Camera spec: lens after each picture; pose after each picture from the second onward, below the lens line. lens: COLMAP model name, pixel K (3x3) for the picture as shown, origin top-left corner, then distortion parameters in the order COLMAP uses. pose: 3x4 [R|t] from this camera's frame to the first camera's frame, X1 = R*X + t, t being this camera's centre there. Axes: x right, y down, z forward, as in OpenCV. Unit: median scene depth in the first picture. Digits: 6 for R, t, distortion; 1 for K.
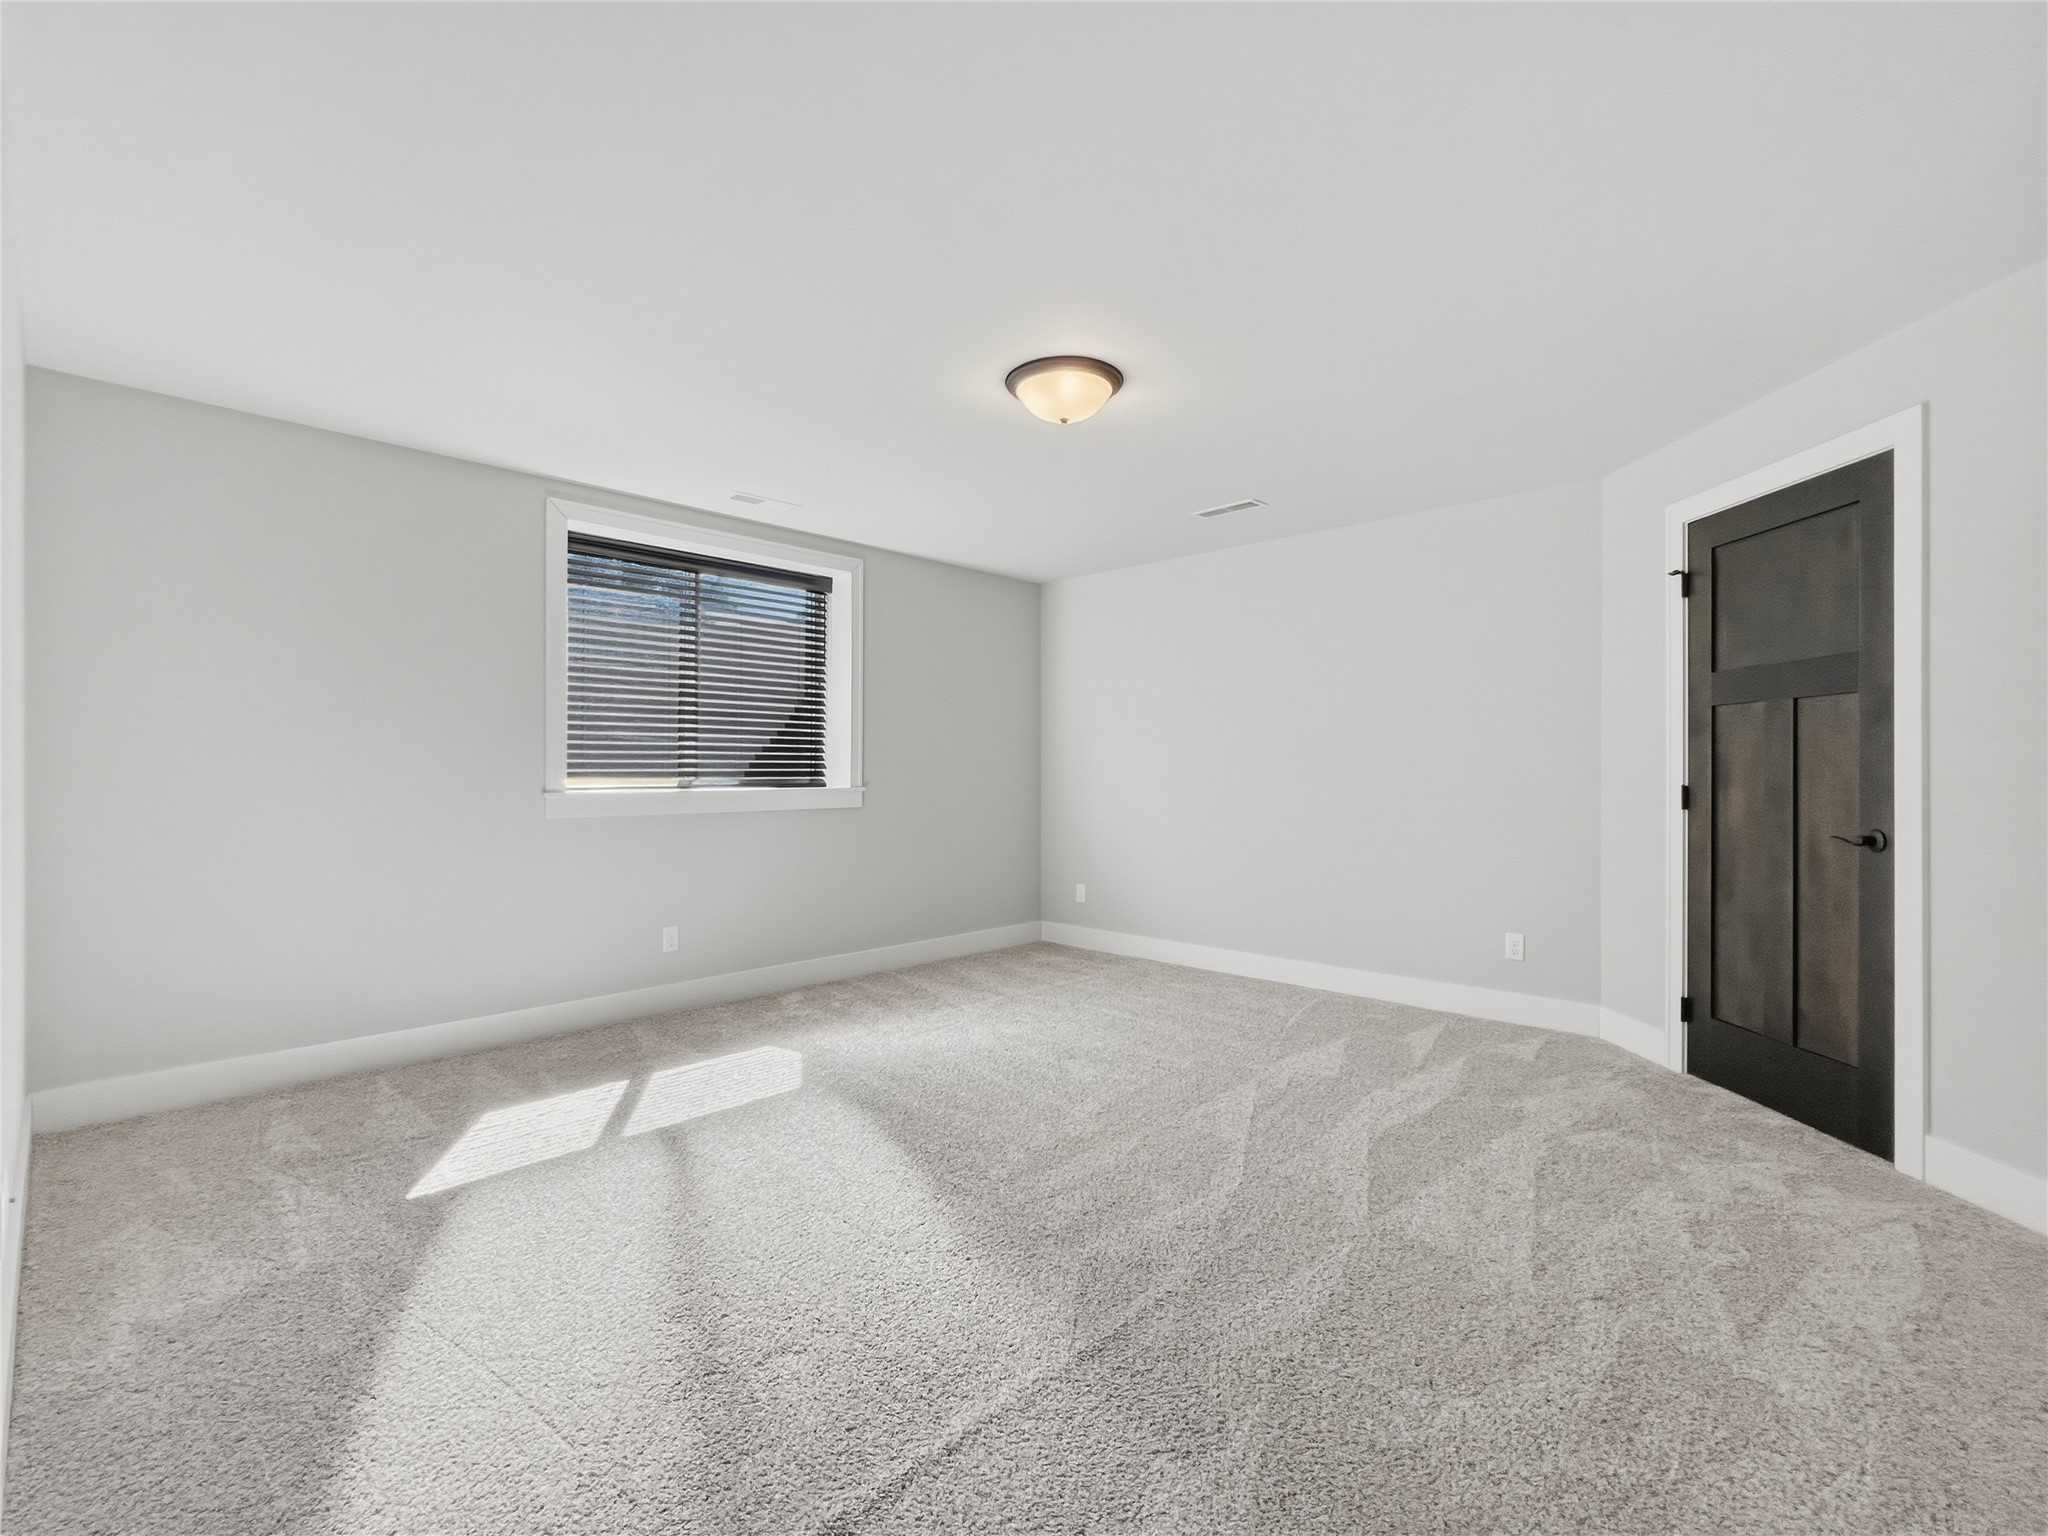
lens RADIAL K [[942.0, 0, 1027.7], [0, 942.0, 771.3], [0, 0, 1]] dist [0.000999, 0.000056]
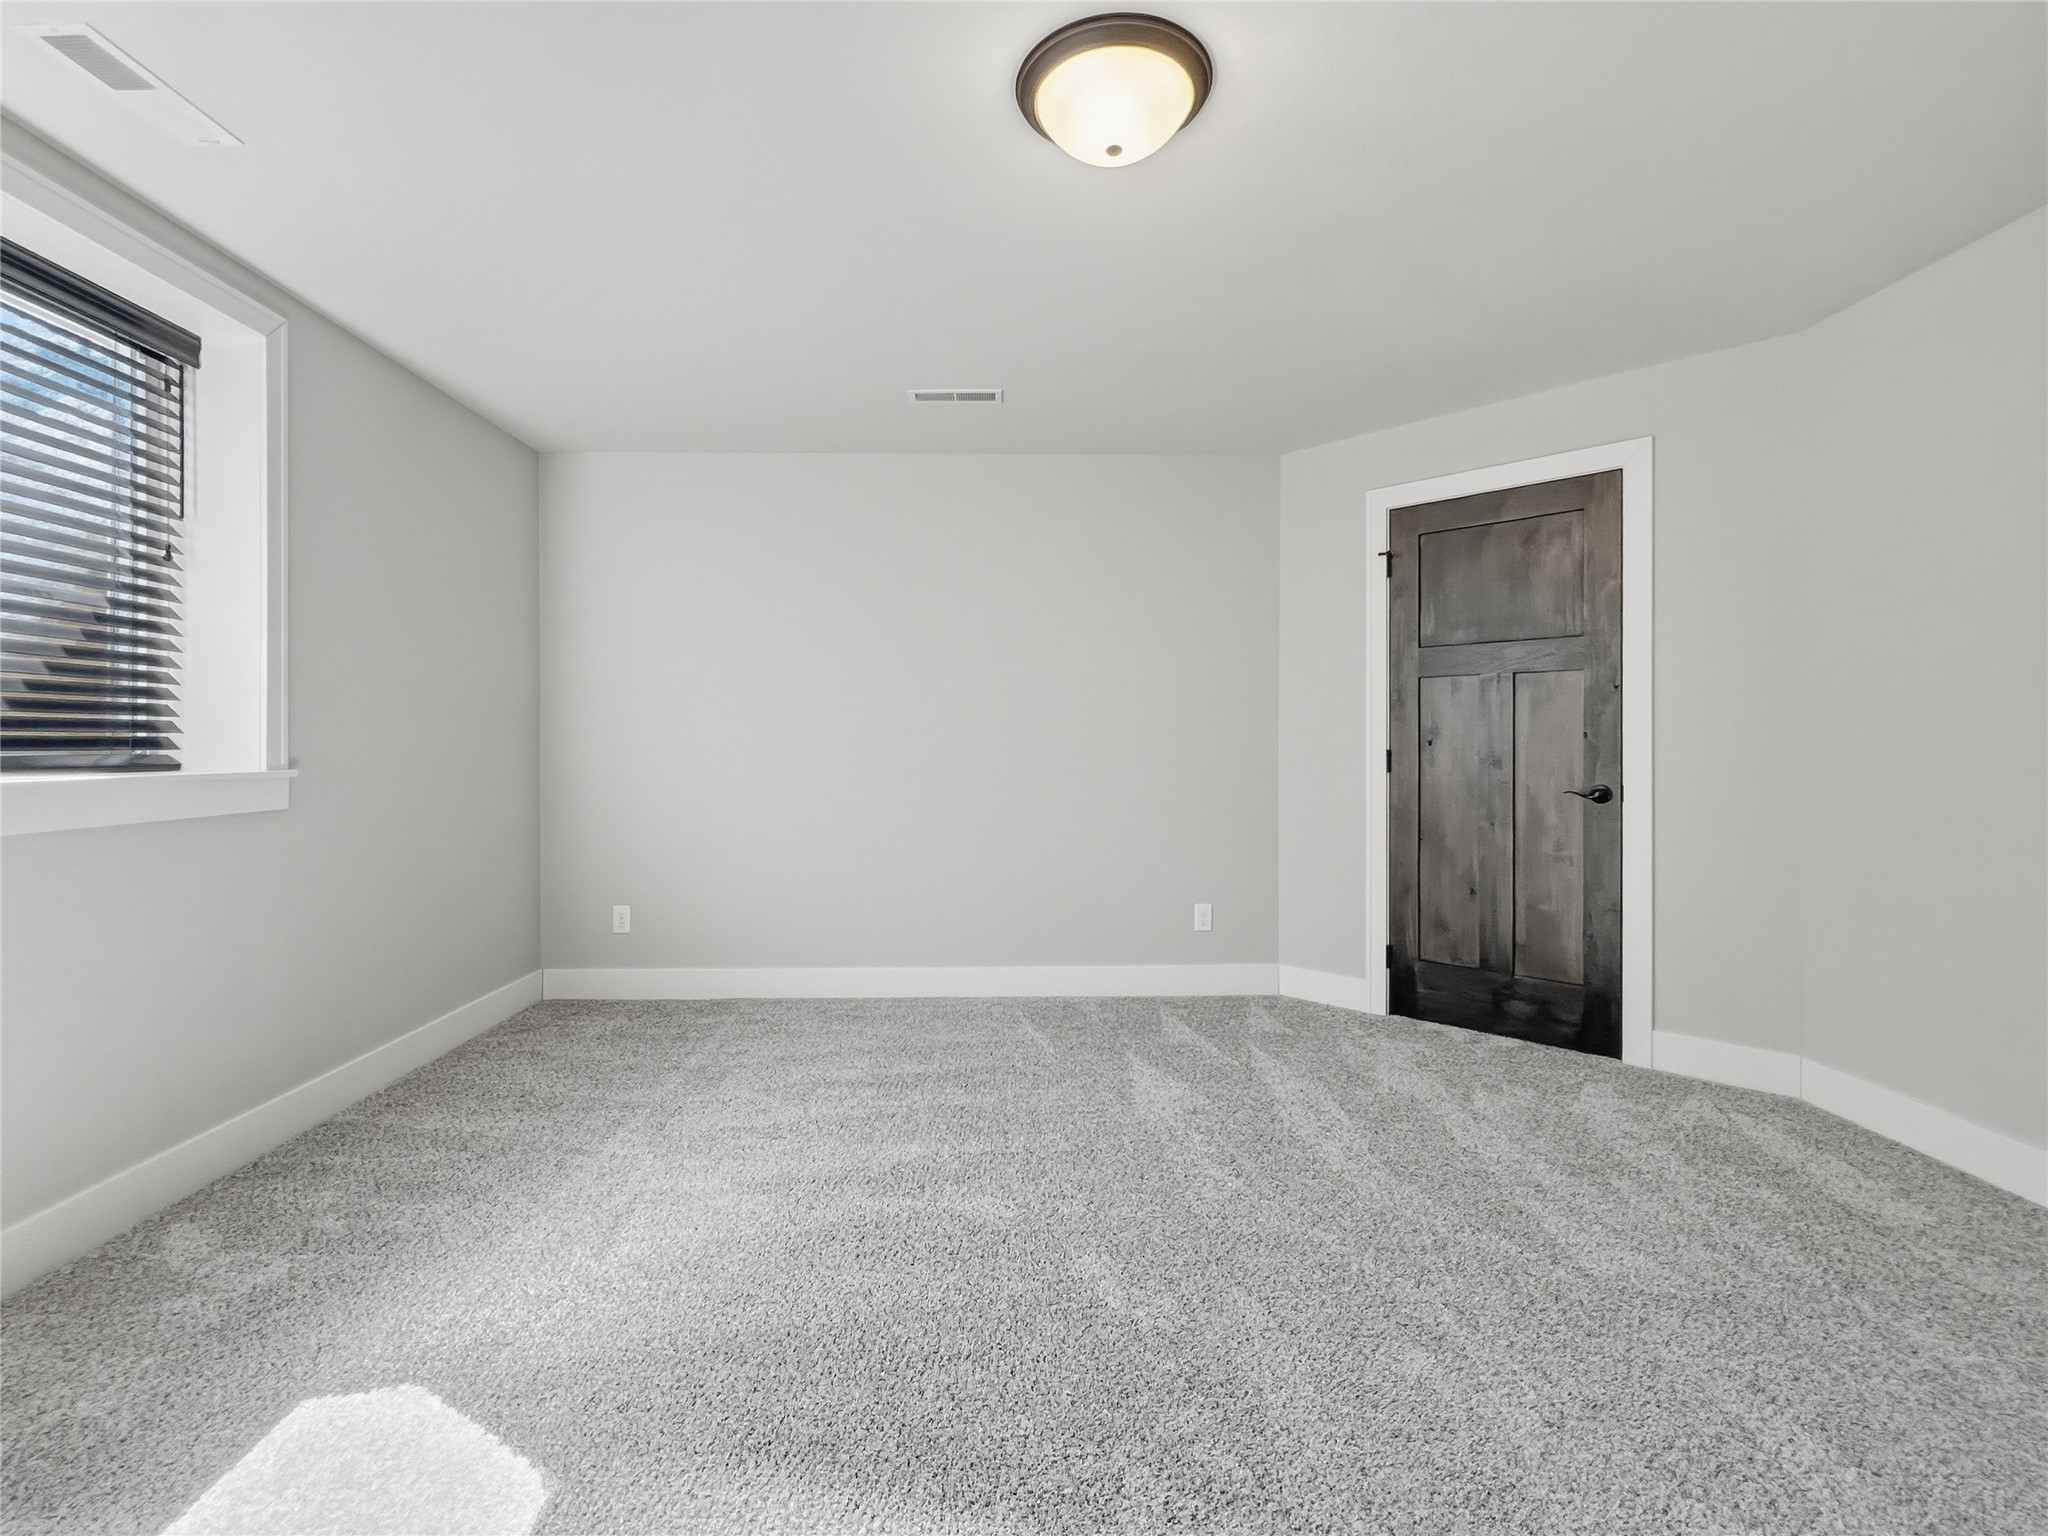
lens RADIAL K [[942.0, 0, 1025.2], [0, 942.0, 750.6], [0, 0, 1]] dist [0.000999, 0.000056]
pose [[0.709232, -0.006205, 0.704948, -0.347532], [0.003667, 0.999980, 0.005112, 0.007674], [-0.704966, -0.001041, 0.709241, 0.497484]]
